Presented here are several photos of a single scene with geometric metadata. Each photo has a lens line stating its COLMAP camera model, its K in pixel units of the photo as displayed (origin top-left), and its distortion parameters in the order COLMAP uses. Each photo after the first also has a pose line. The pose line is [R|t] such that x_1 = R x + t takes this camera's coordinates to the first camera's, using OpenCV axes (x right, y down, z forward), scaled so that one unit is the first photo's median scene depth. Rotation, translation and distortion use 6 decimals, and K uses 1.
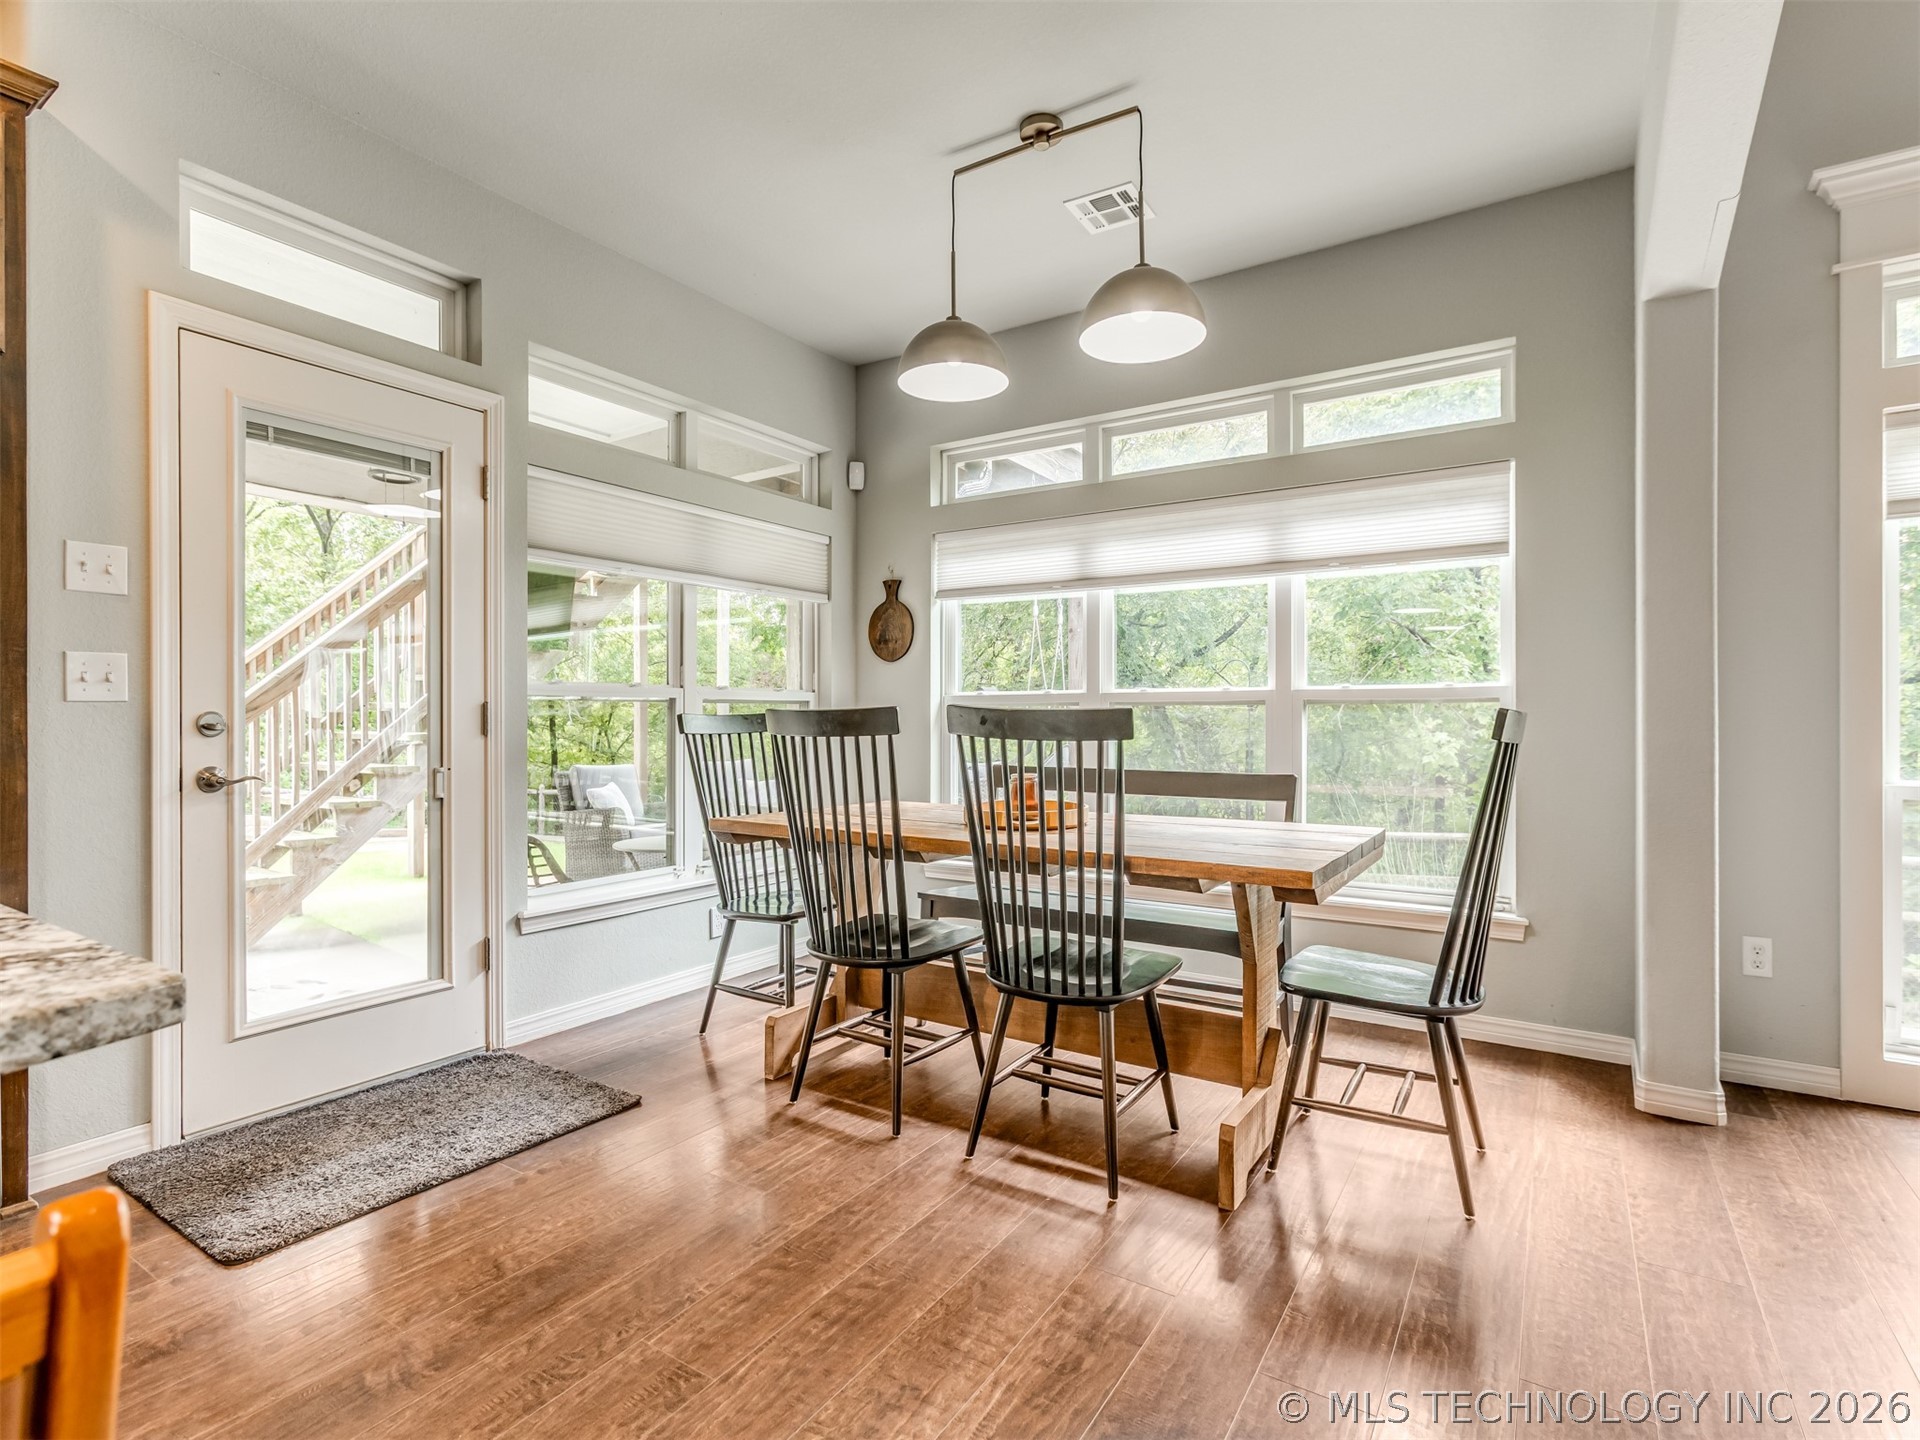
lens RADIAL K [[998.7, 0, 965.8], [0, 998.7, 719.8], [0, 0, 1]] dist [-0.021053, 0.010104]
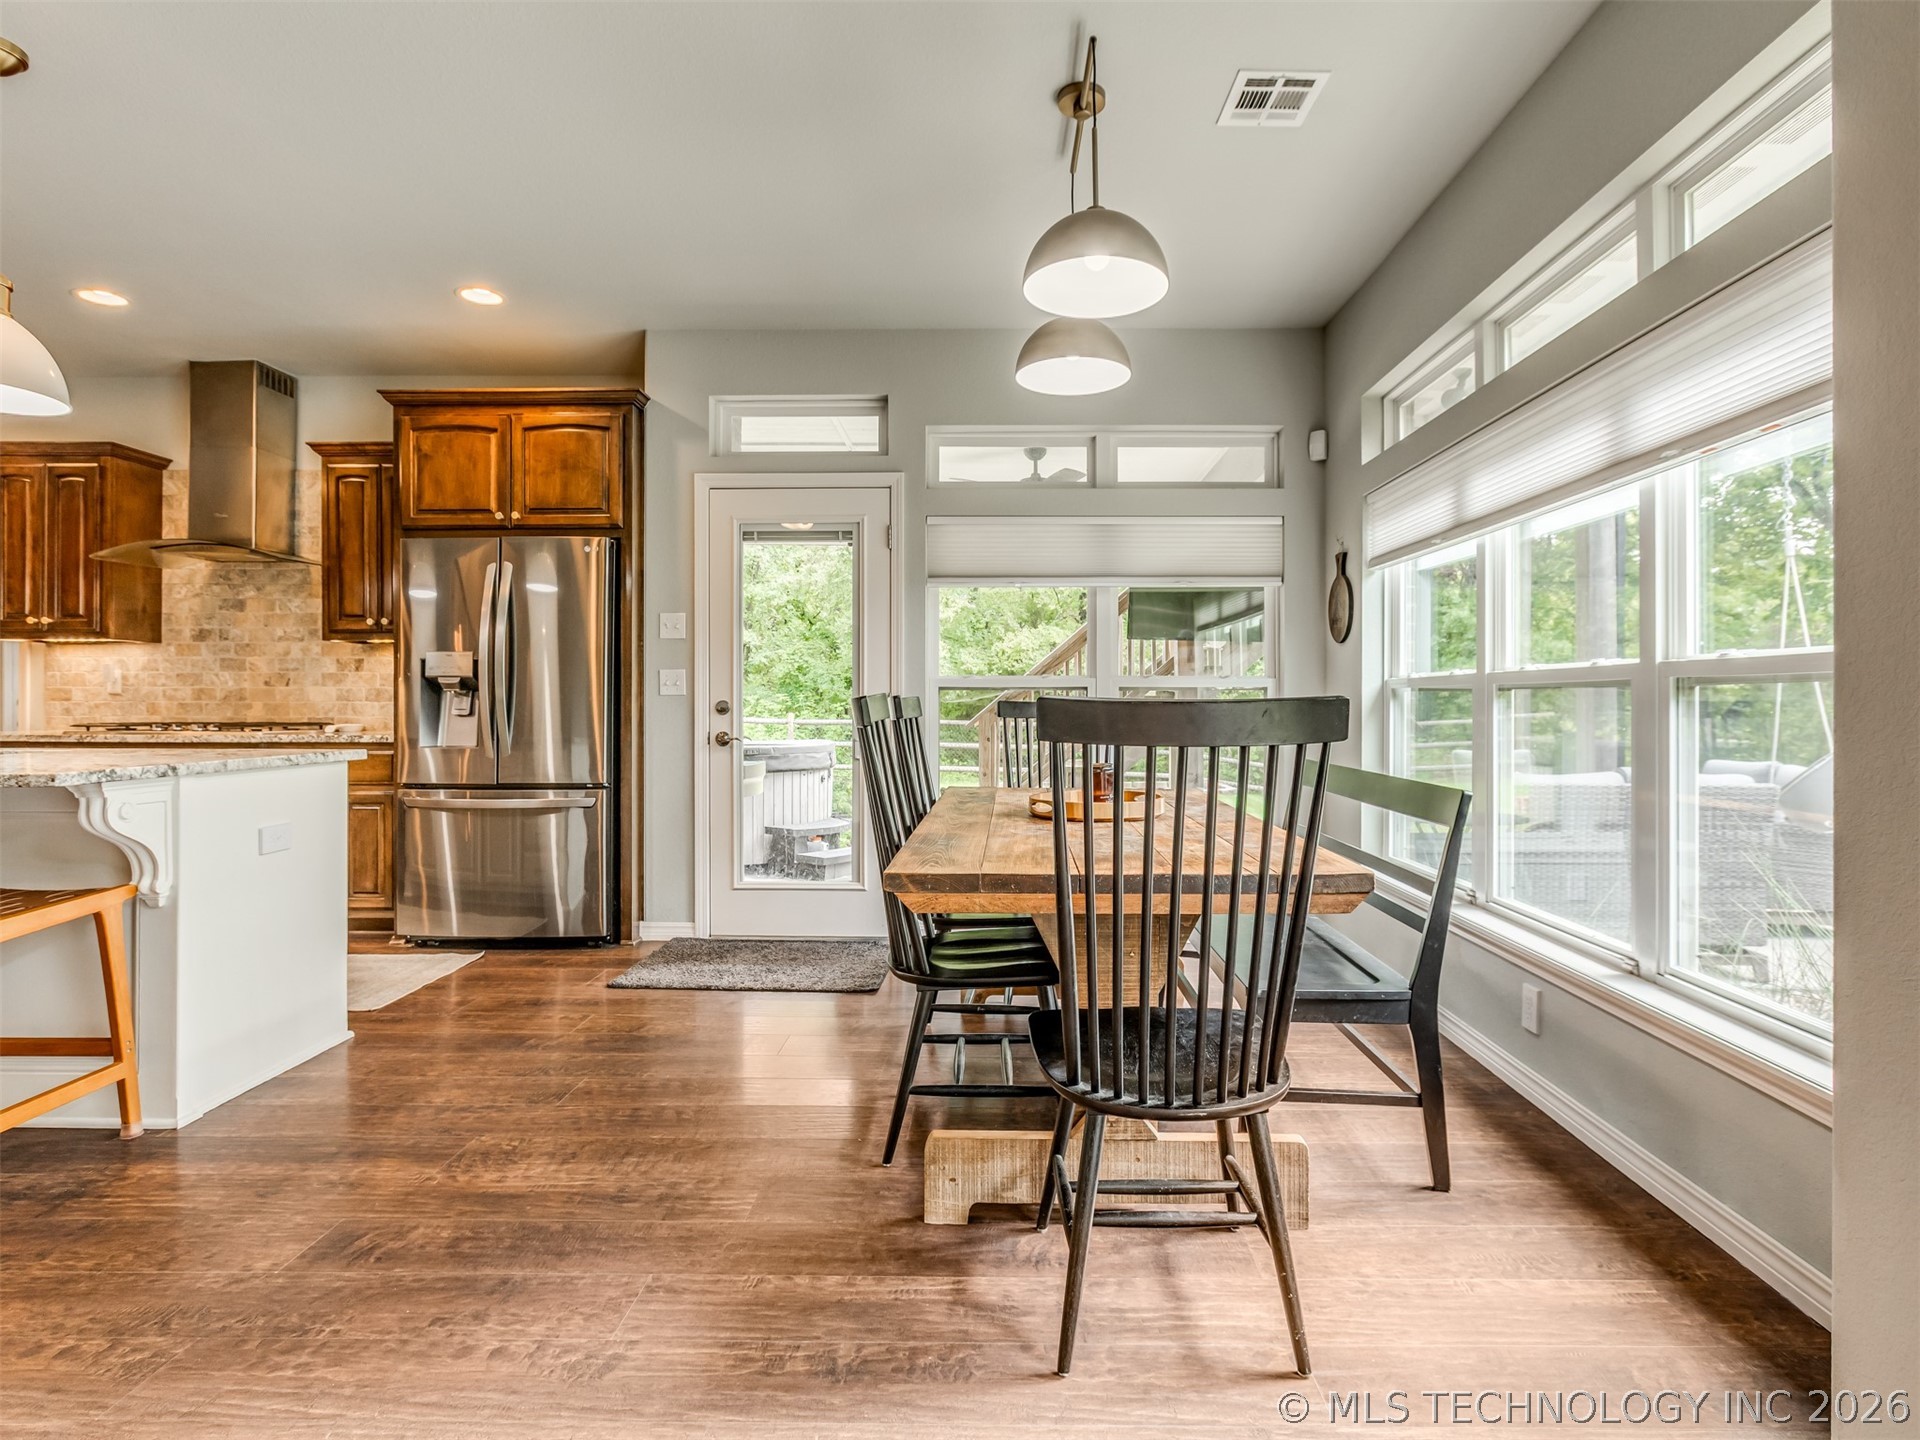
lens RADIAL K [[998.7, 0, 1013.5], [0, 998.7, 703.0], [0, 0, 1]] dist [-0.021053, 0.010104]
pose [[0.512648, 0.003233, -0.858593, 1.064043], [-0.003588, 0.999992, 0.001623, -0.008793], [0.858592, 0.002249, 0.512655, 0.544051]]
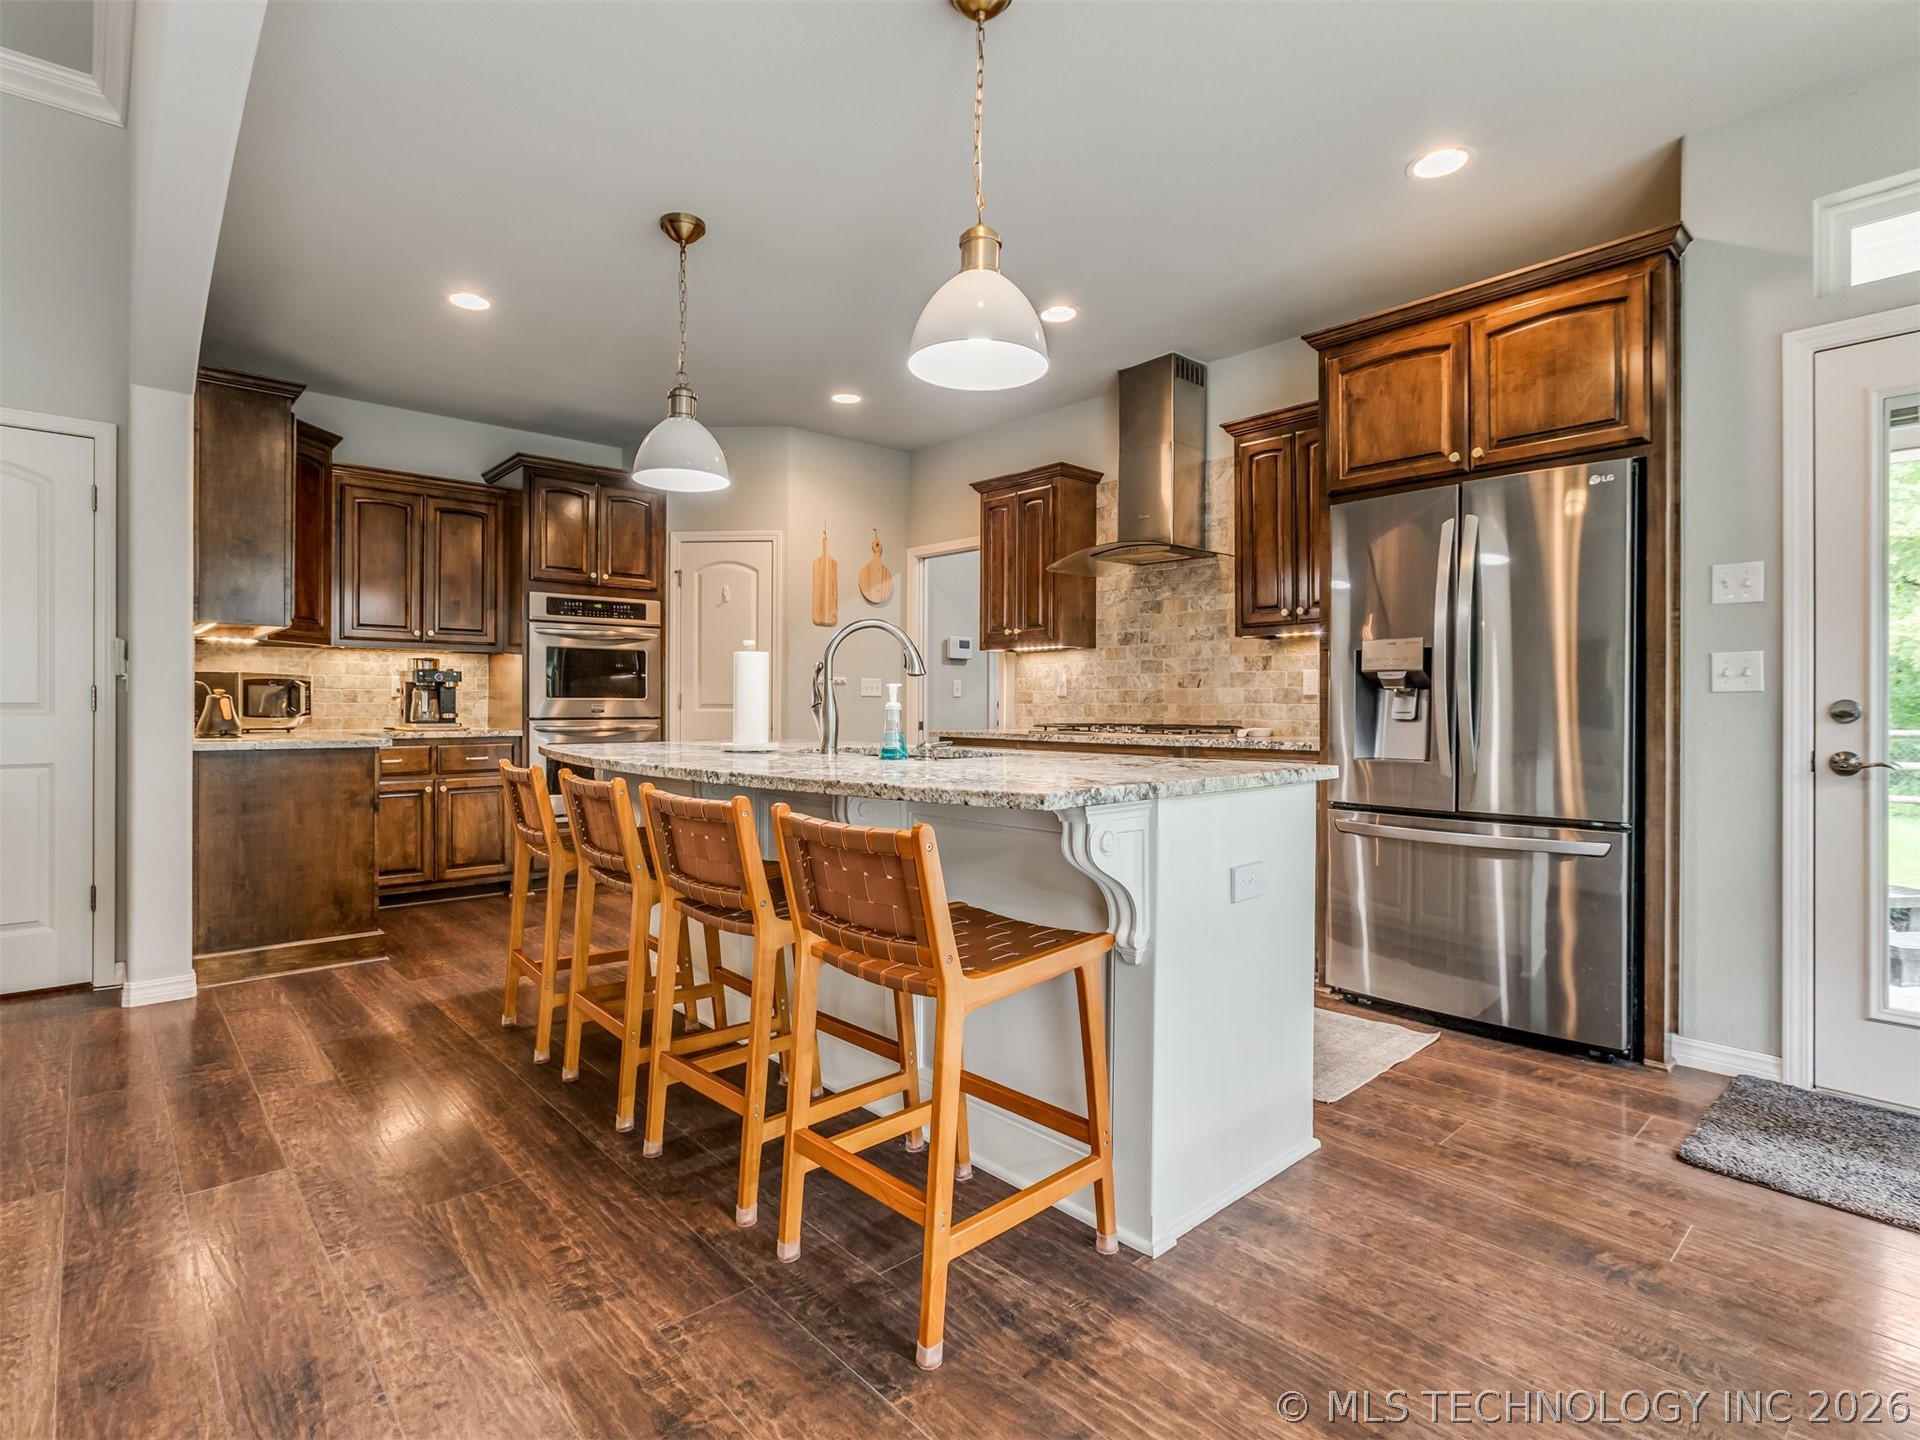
lens RADIAL K [[933.4, 0, 966.8], [0, 933.4, 705.5], [0, 0, 1]] dist [-0.001382, 0.000037]
pose [[-0.276527, 0.001298, -0.961005, 0.468463], [-0.002547, 0.999995, 0.002083, -0.001839], [0.961003, 0.003024, -0.276522, 0.380217]]
